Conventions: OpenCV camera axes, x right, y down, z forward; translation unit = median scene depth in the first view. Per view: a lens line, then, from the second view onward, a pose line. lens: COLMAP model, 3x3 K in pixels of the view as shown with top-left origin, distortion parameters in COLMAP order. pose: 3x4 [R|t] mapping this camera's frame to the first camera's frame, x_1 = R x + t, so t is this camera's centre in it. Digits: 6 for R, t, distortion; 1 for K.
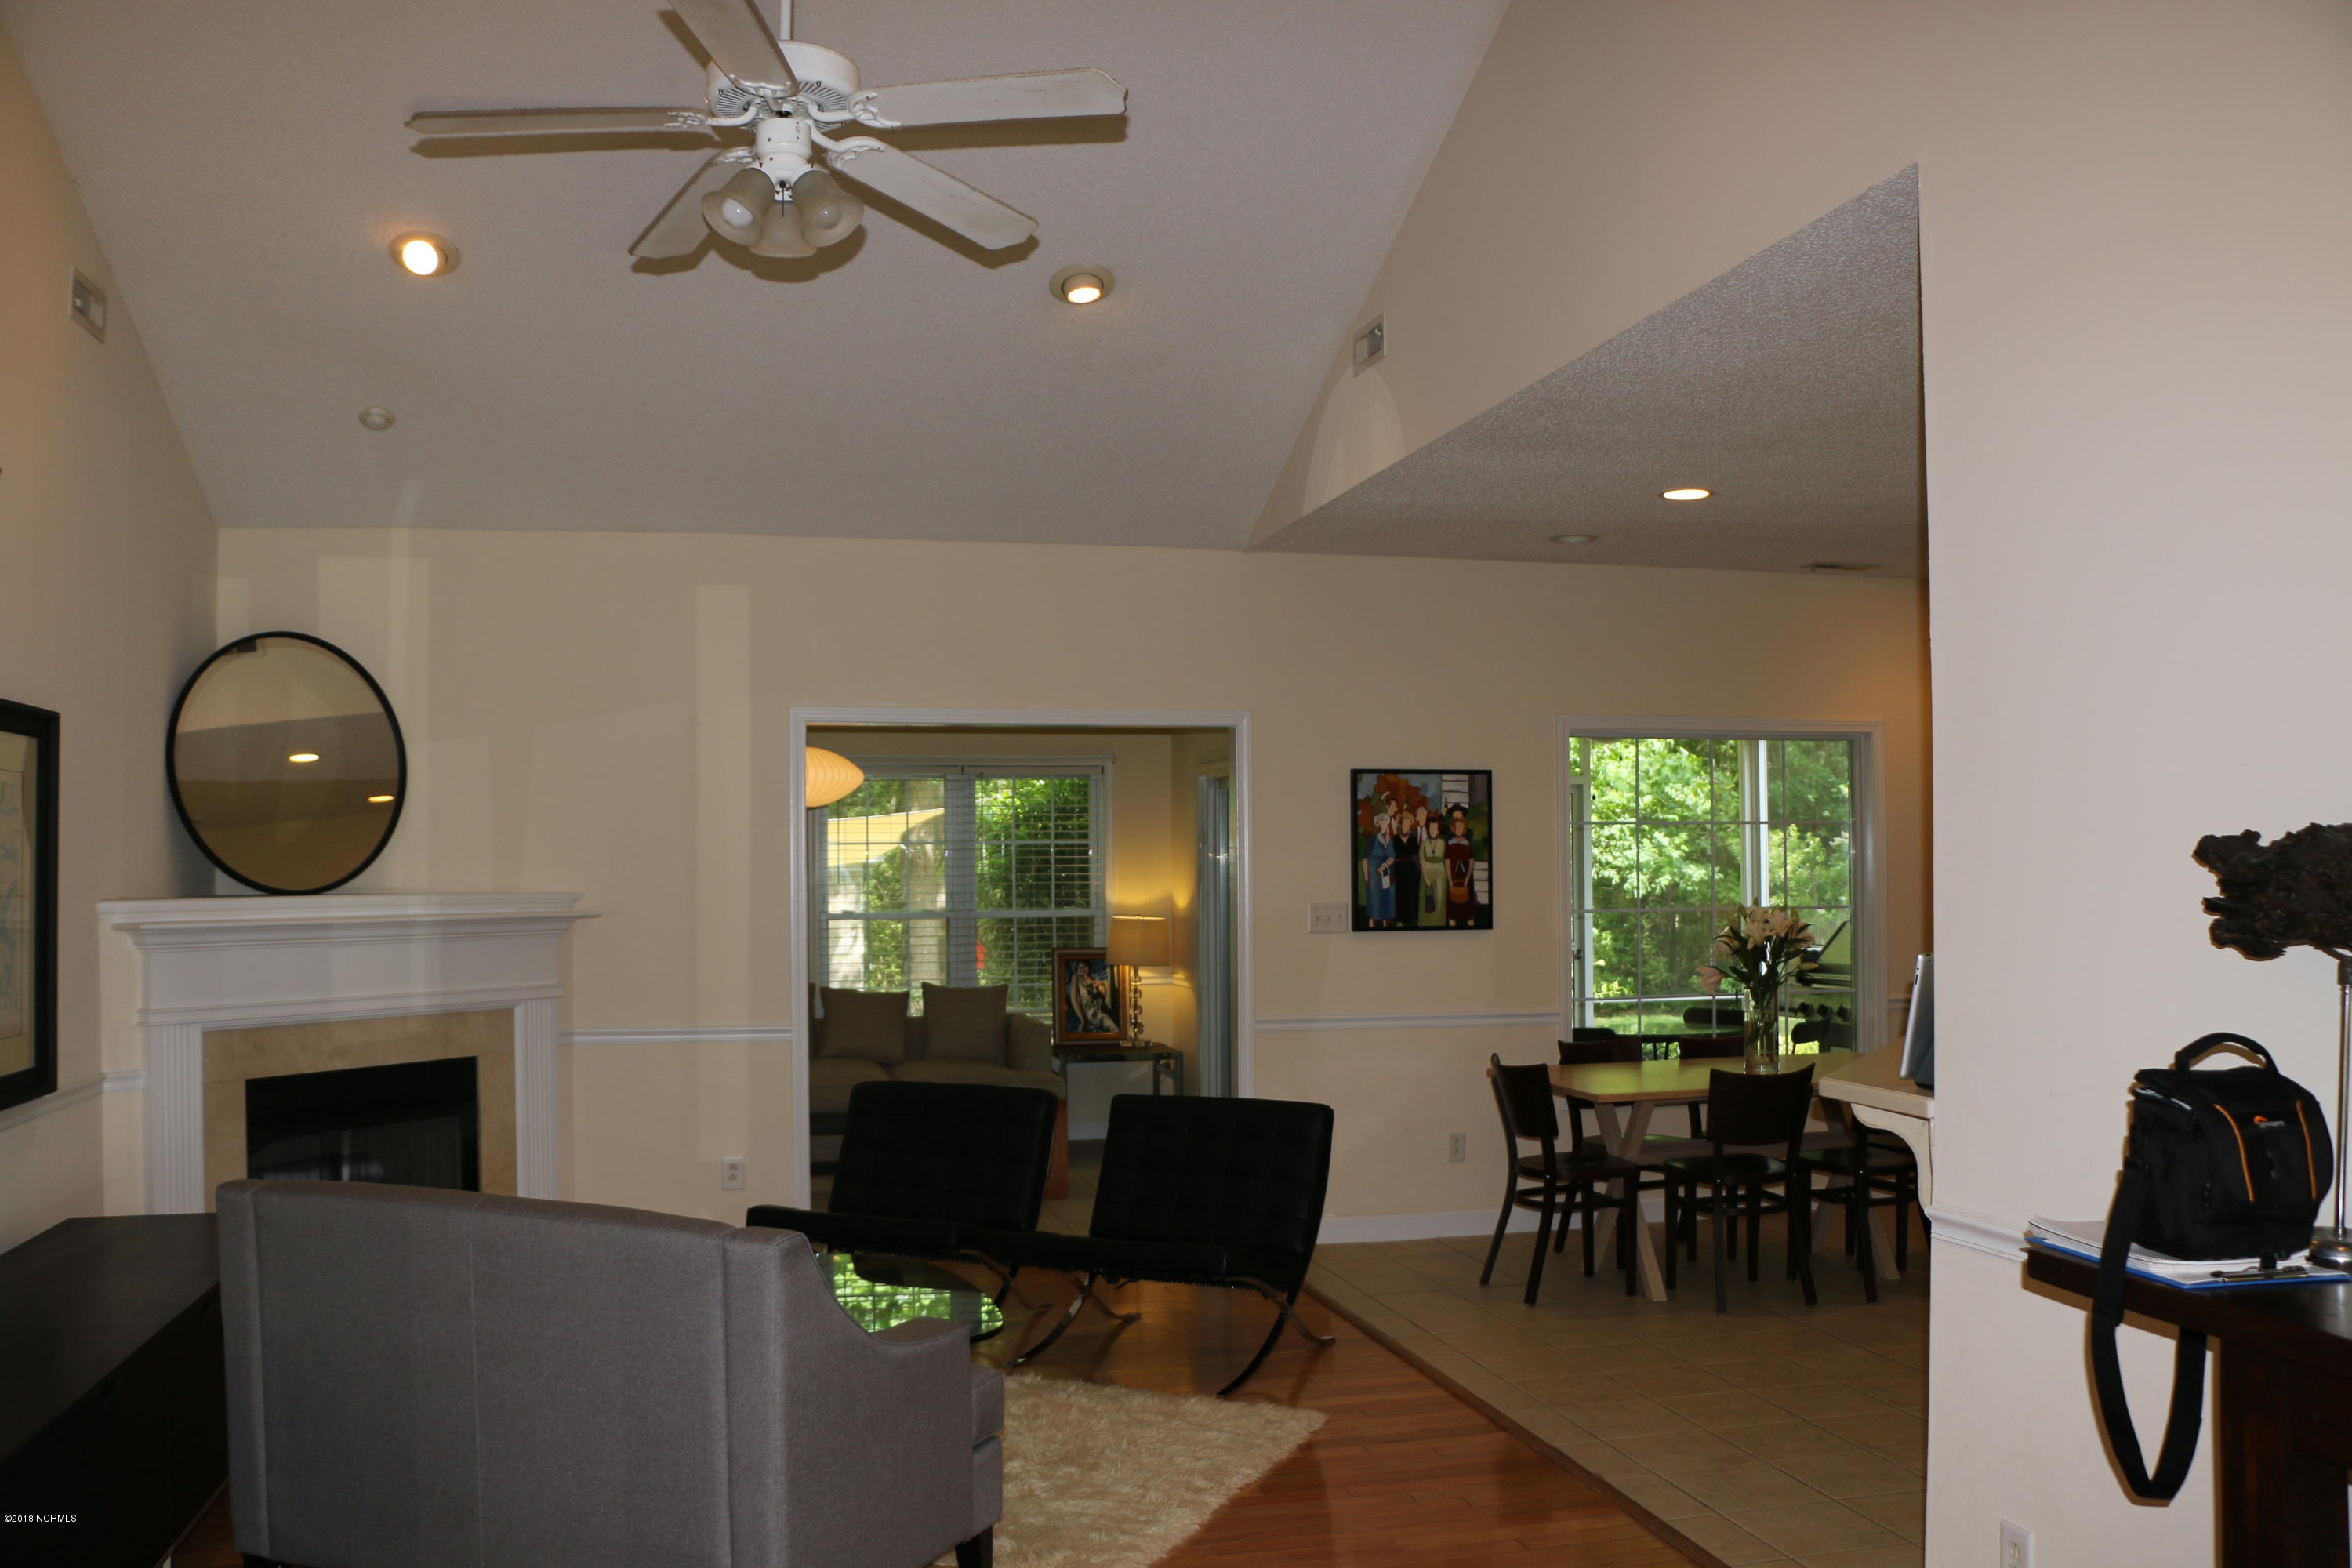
lens RADIAL K [[1927.7, 0, 1172.4], [0, 1927.7, 805.0], [0, 0, 1]] dist [-0.188796, 0.144623]
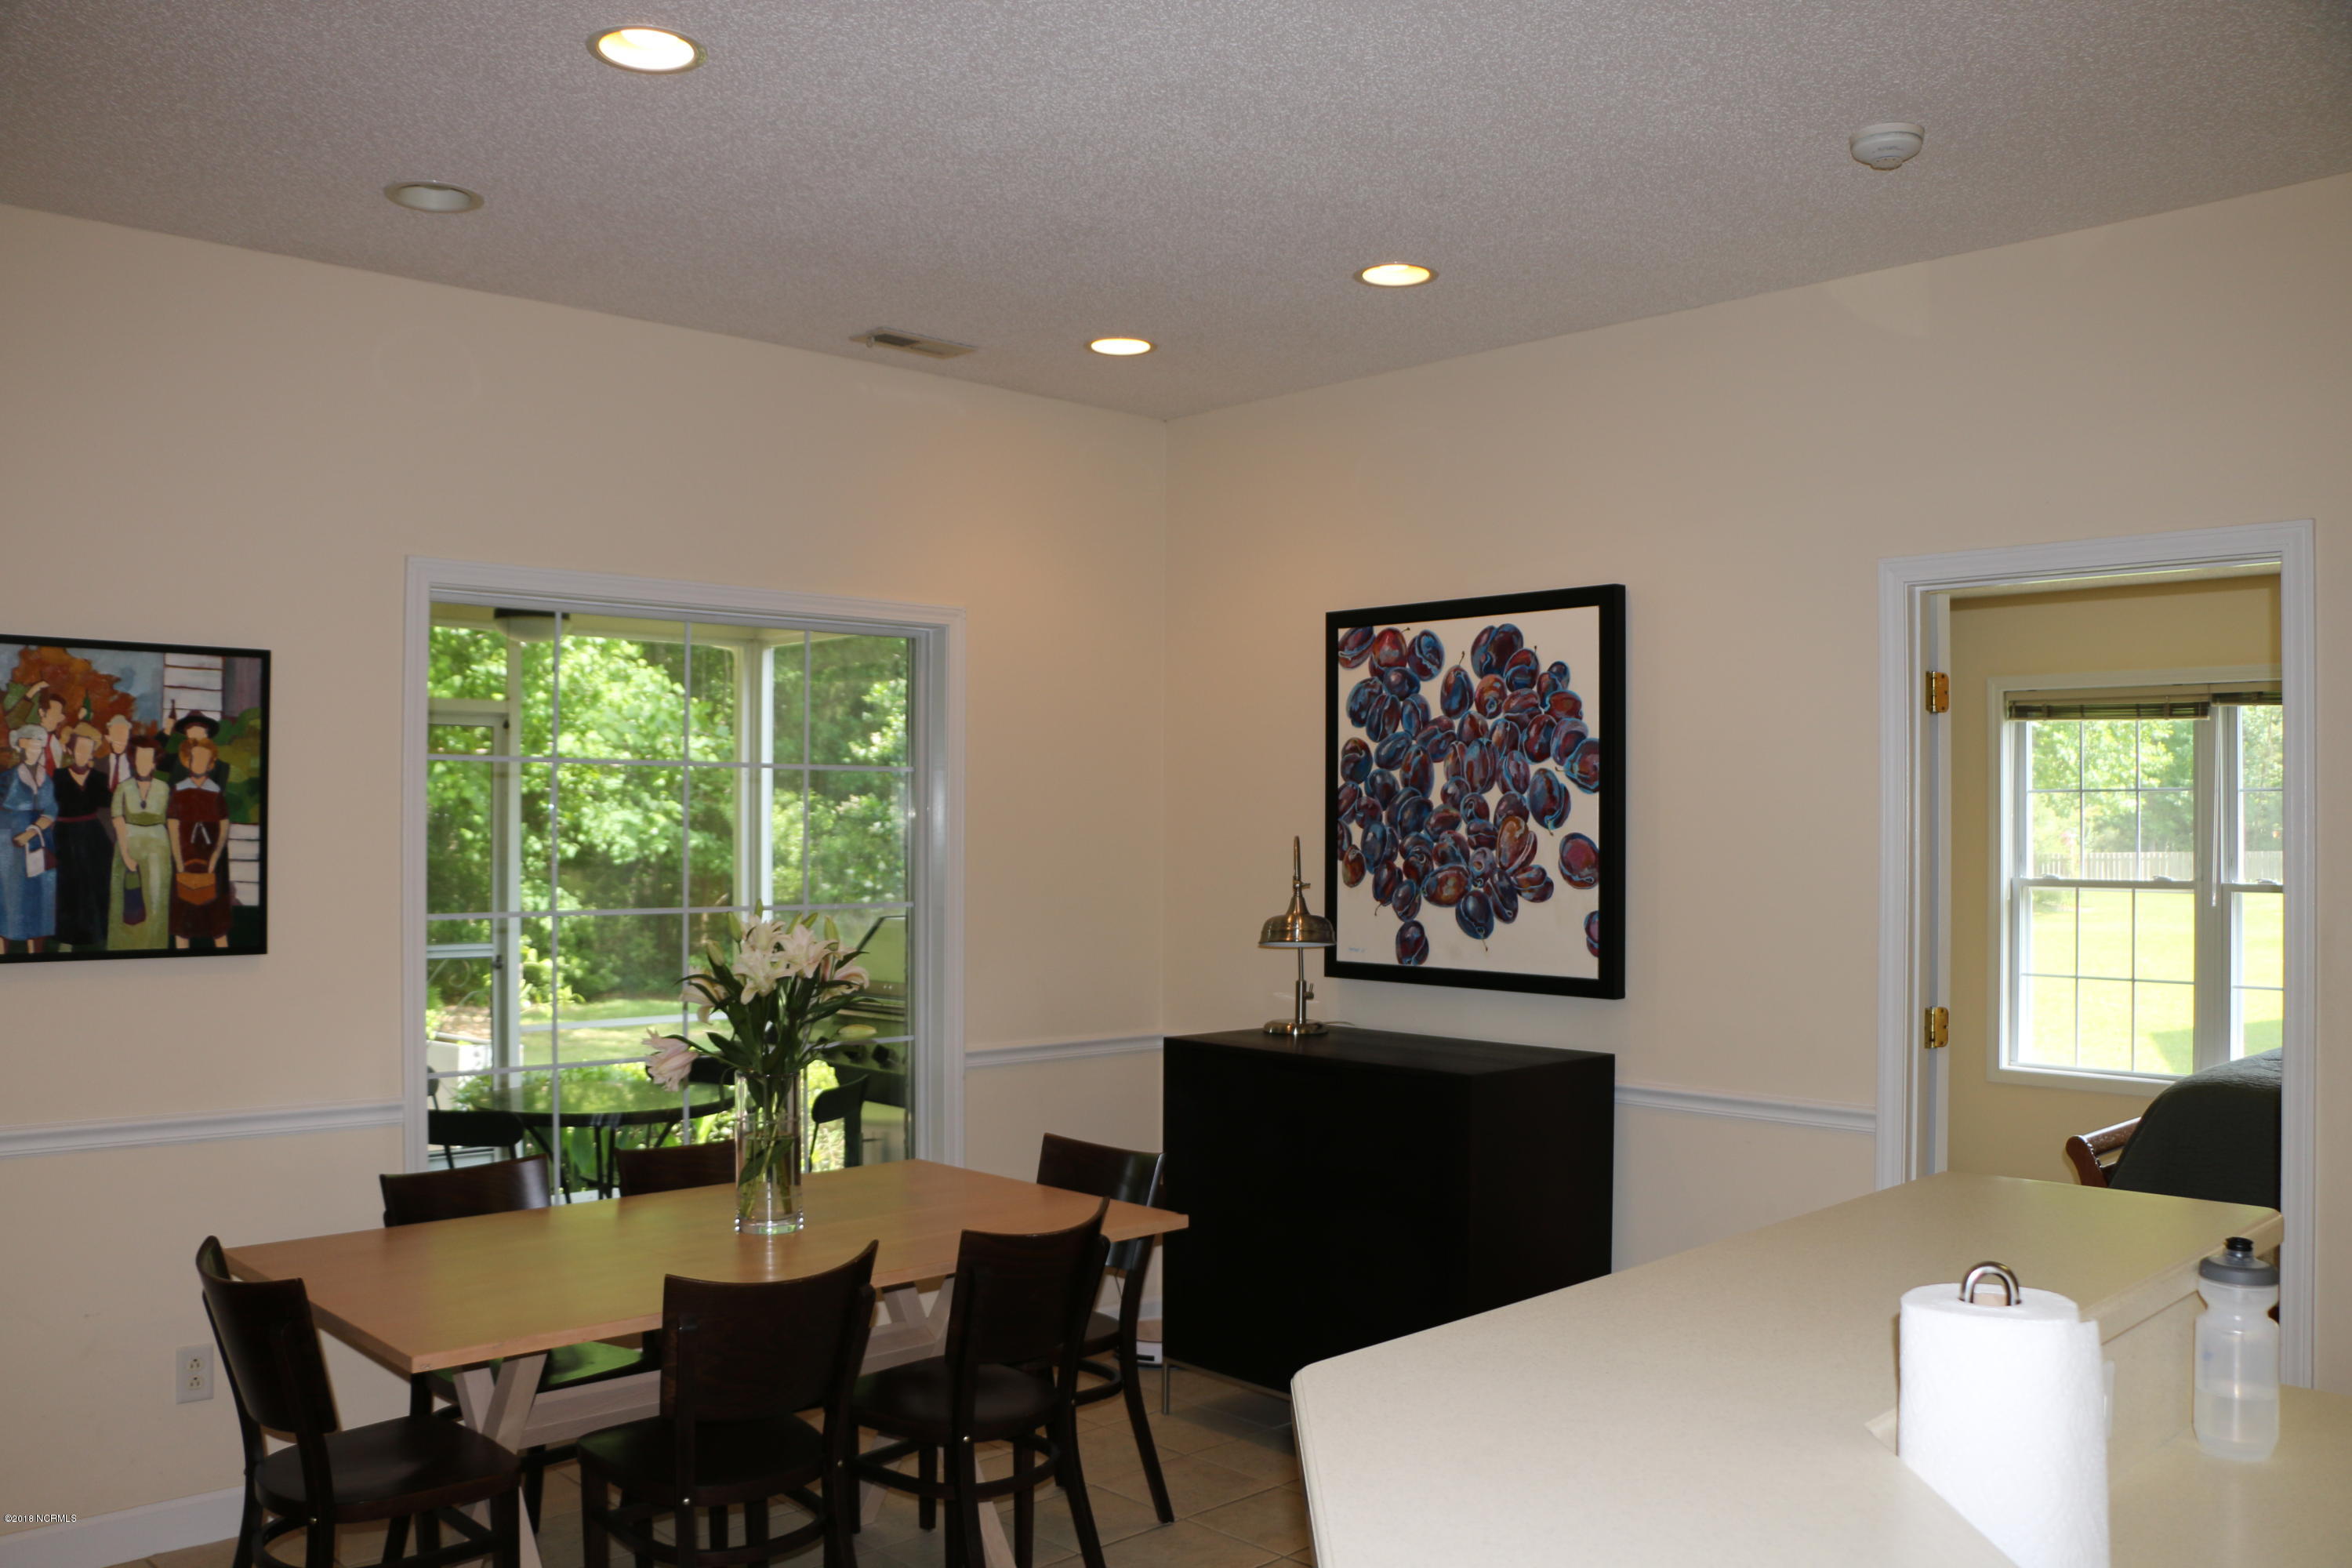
lens RADIAL K [[1897.0, 0, 1134.1], [0, 1897.0, 810.9], [0, 0, 1]] dist [-0.201235, 0.170284]
pose [[0.877787, 0.014042, 0.478844, 0.136510], [-0.024348, 0.999586, 0.015321, 0.012339], [-0.478431, -0.025108, 0.877766, 0.451345]]
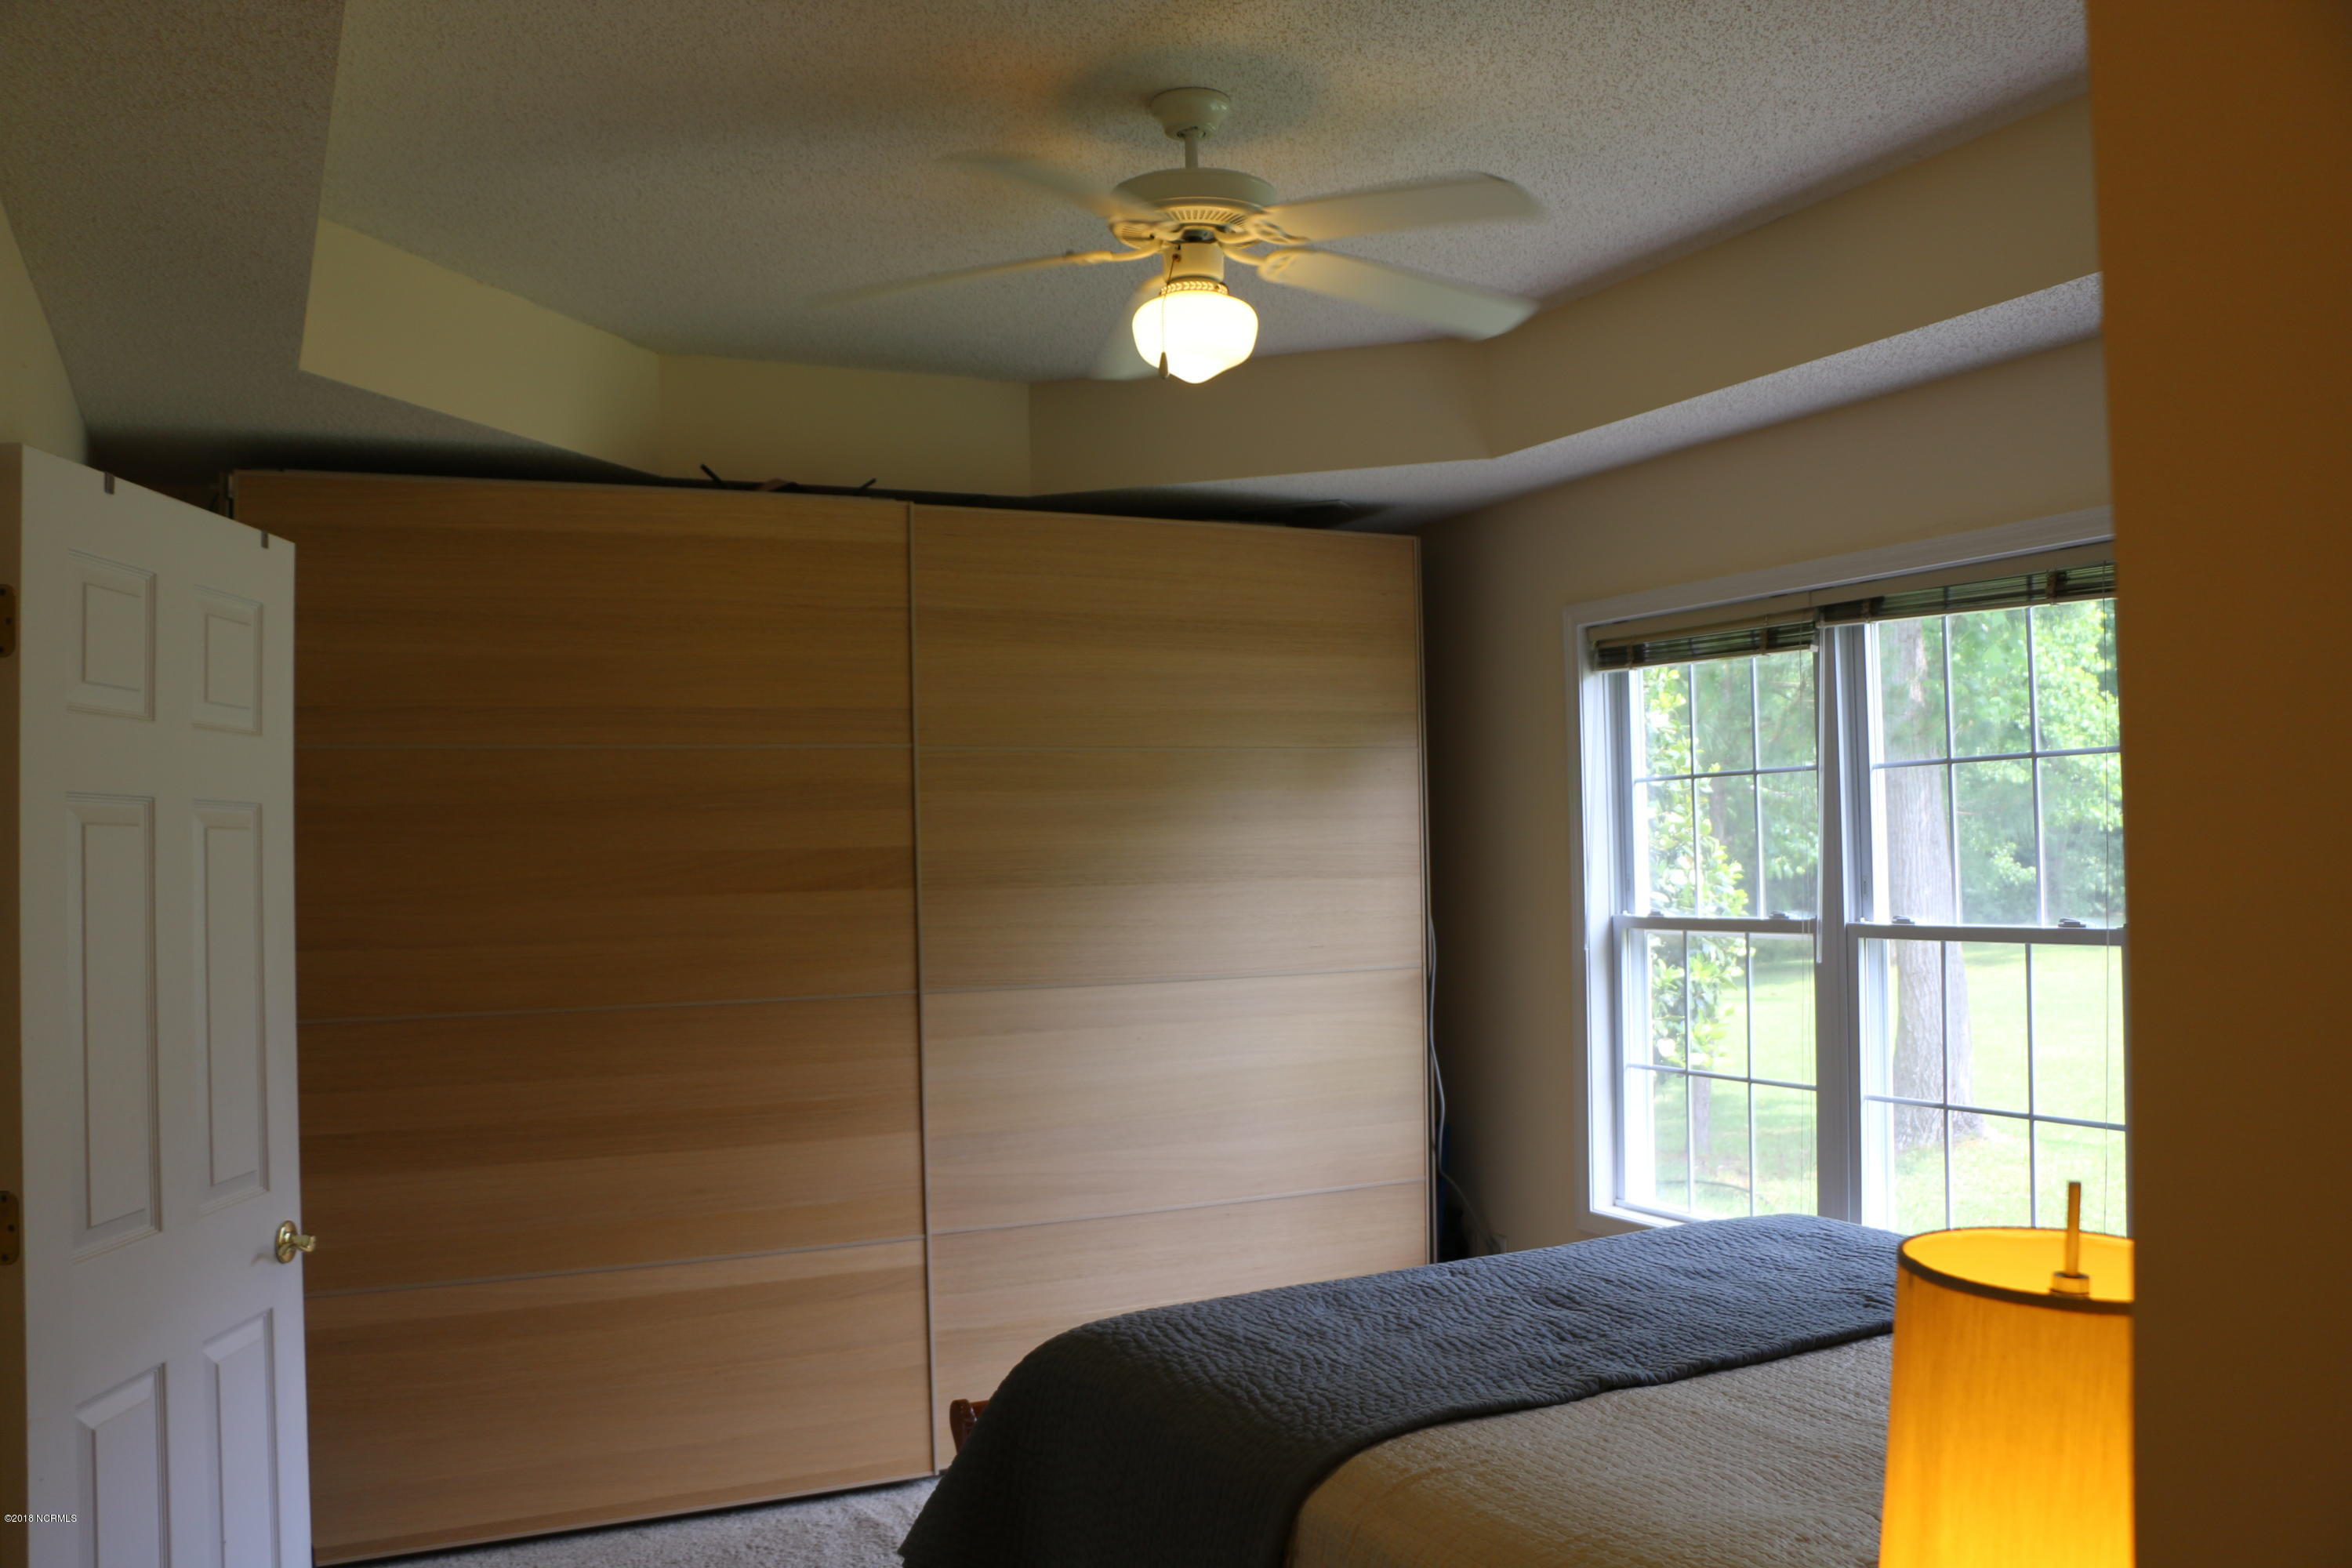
lens RADIAL K [[1897.0, 0, 1134.1], [0, 1897.0, 810.9], [0, 0, 1]] dist [-0.201235, 0.170284]
pose [[0.978536, -0.009402, 0.205861, 0.691427], [0.008310, 0.999946, 0.006171, 0.010320], [-0.205908, -0.004328, 0.978562, 0.484818]]
